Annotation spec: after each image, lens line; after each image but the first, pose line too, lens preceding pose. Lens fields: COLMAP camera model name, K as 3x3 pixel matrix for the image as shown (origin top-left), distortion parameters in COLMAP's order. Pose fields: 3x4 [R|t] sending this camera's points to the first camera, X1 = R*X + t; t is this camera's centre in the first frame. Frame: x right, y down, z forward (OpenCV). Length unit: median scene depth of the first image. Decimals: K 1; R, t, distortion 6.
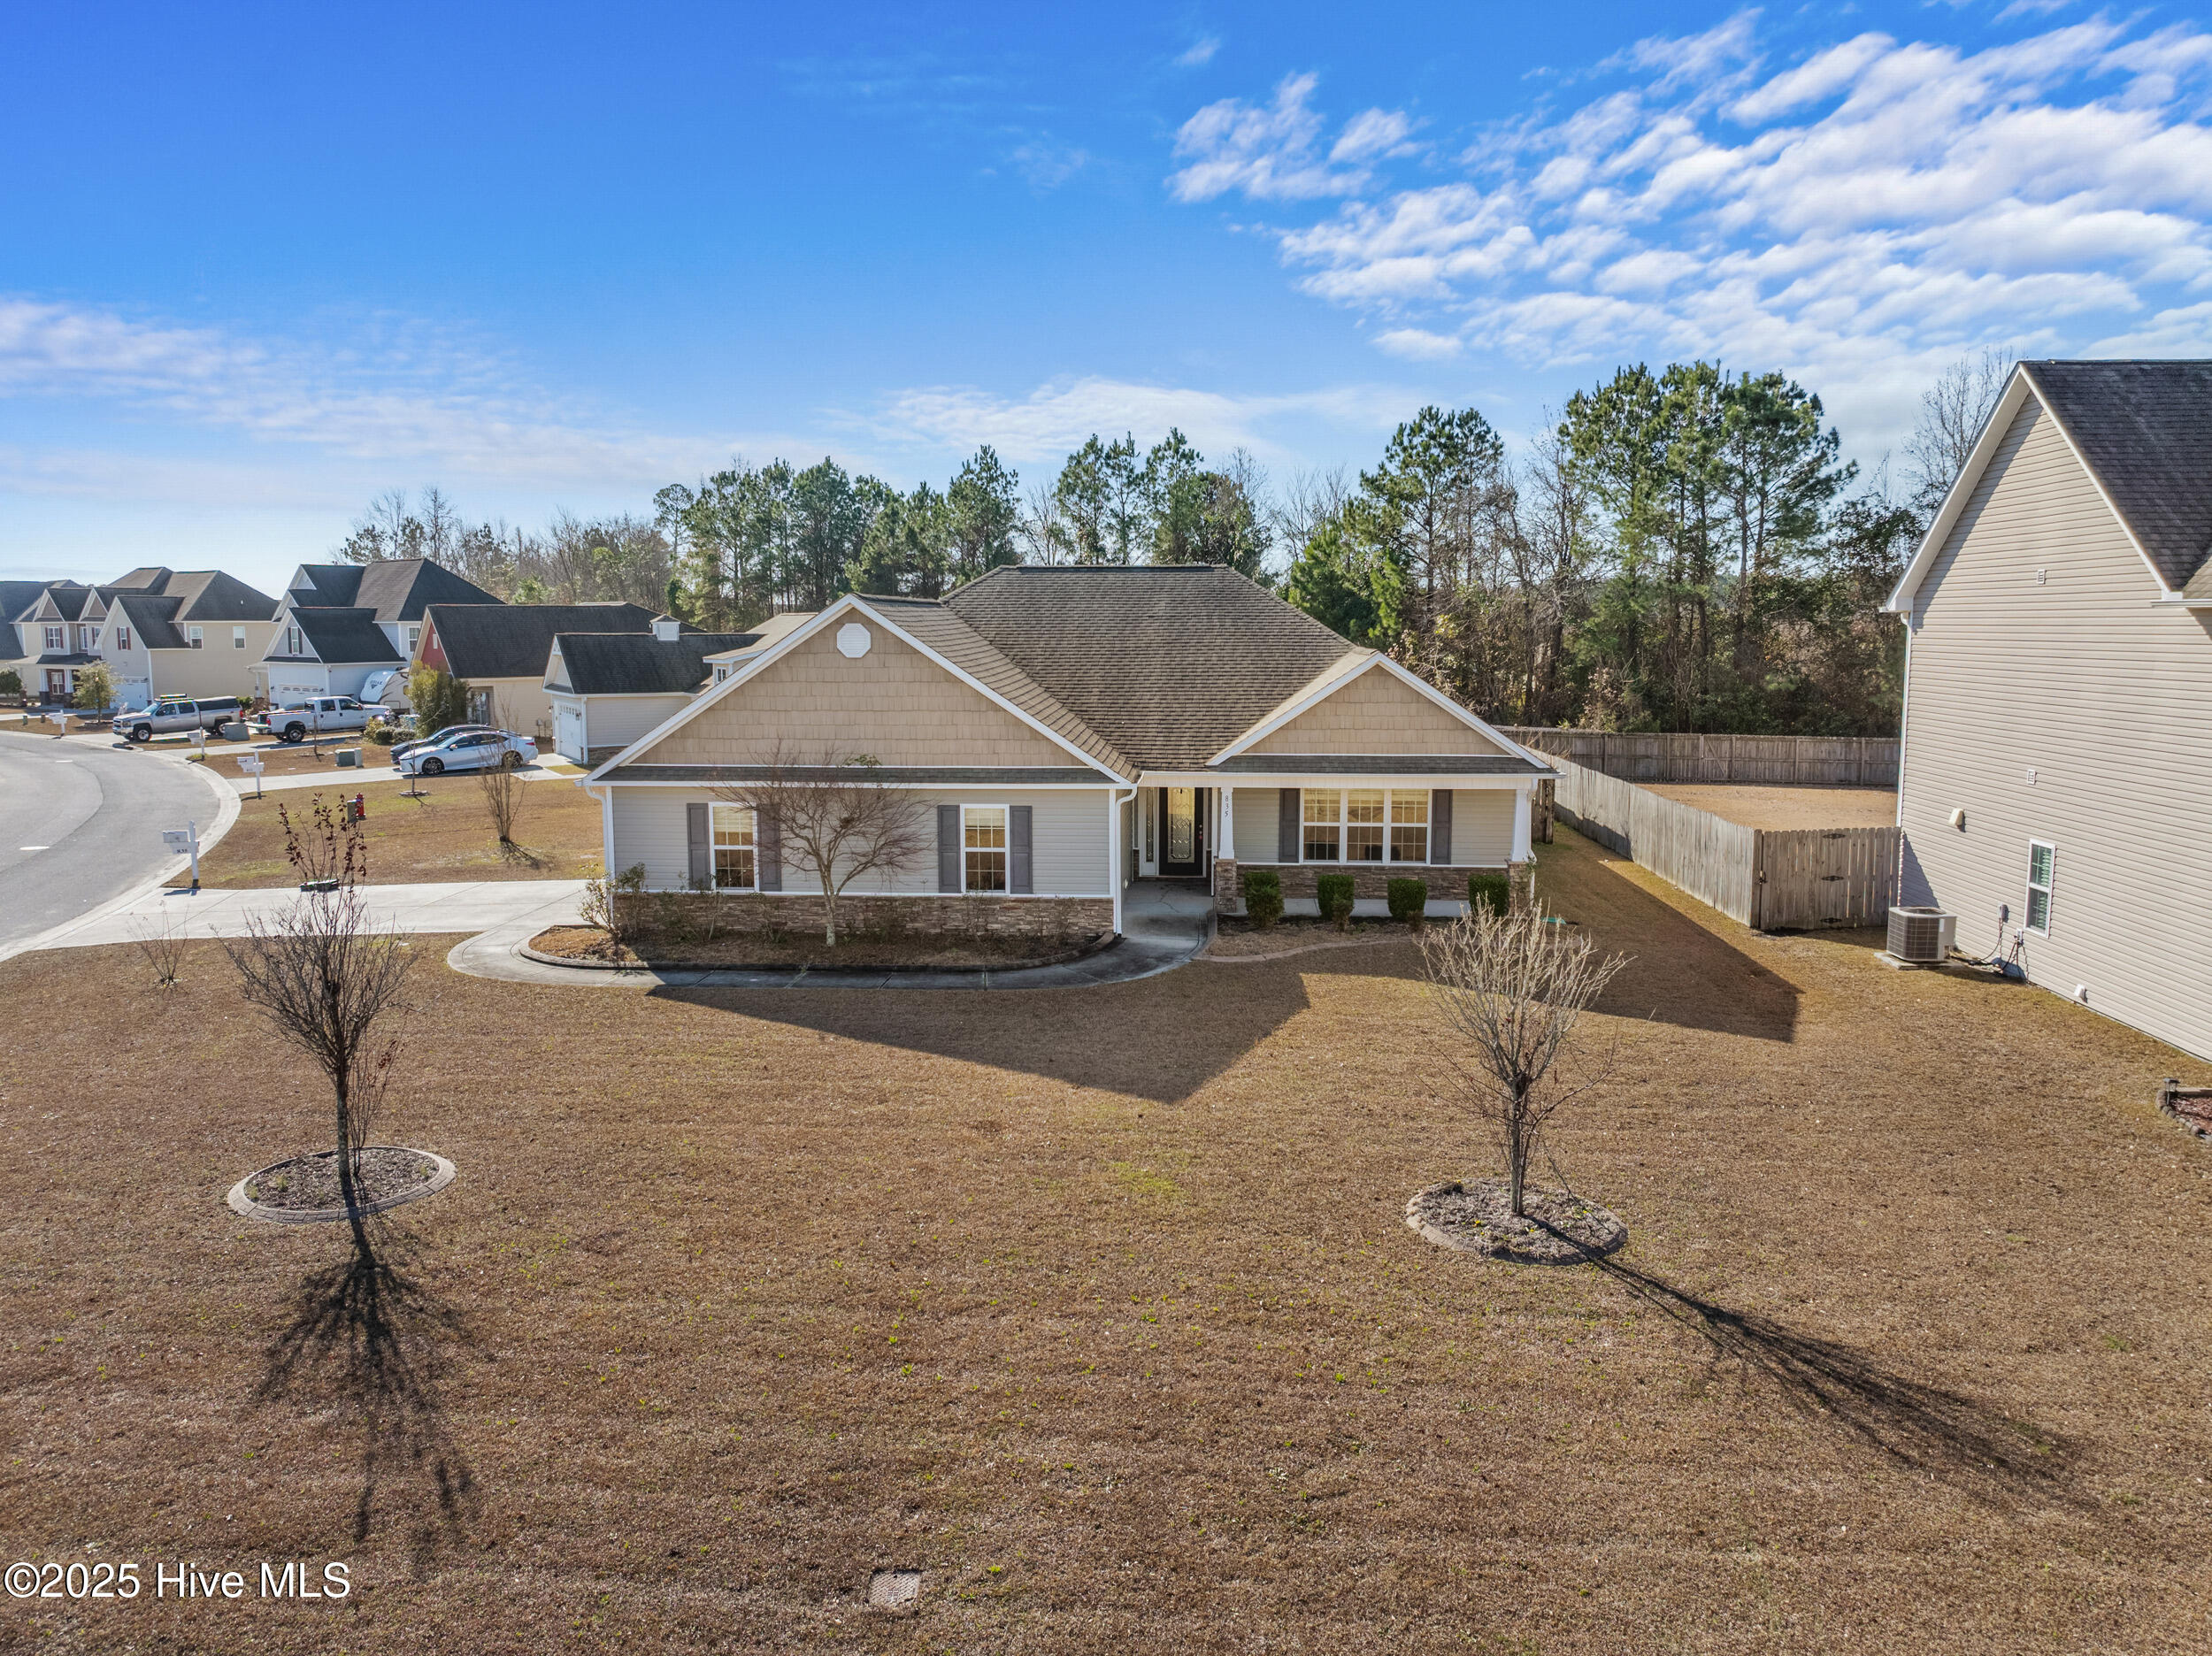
lens RADIAL K [[1568.3, 0, 1121.9], [0, 1568.3, 795.8], [0, 0, 1]] dist [-0.023767, -0.054335]
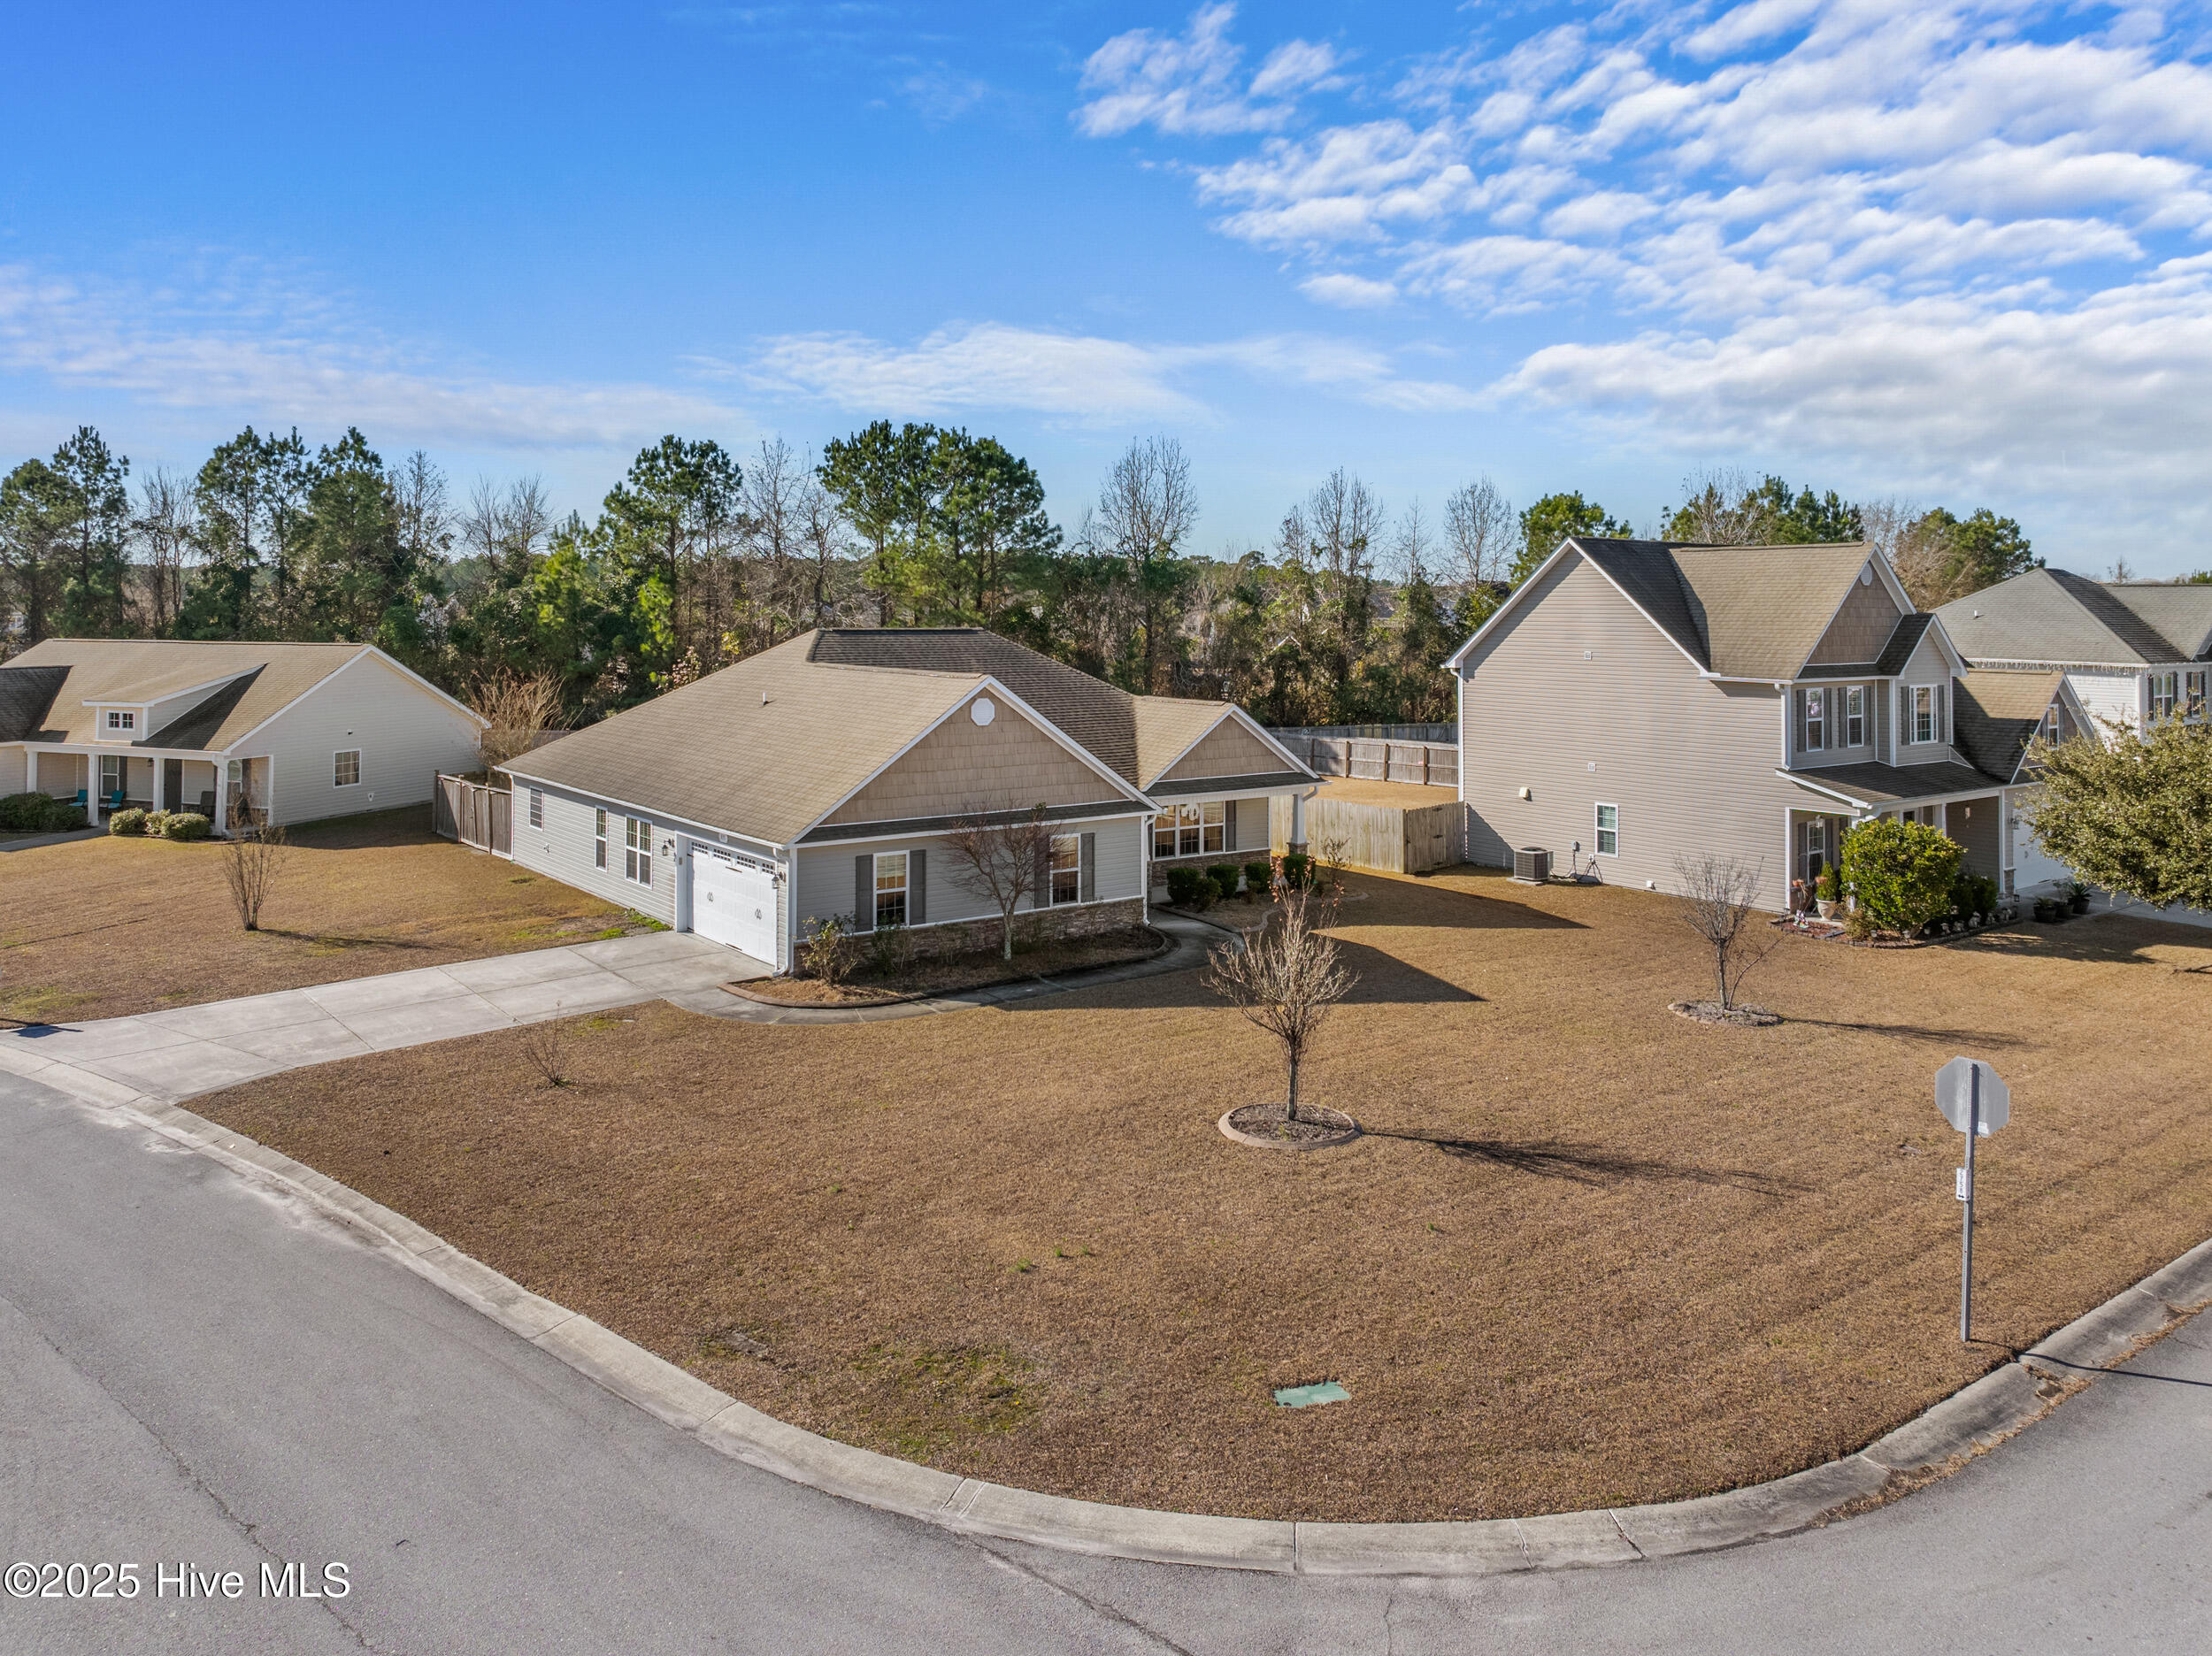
lens RADIAL K [[1615.9, 0, 1106.0], [0, 1615.9, 828.0], [0, 0, 1]] dist [-0.028838, -0.011338]
pose [[0.755296, -0.085874, 0.649733, -0.913435], [0.066961, 0.996302, 0.053840, -0.069544], [-0.651954, 0.002841, 0.758253, -0.022340]]
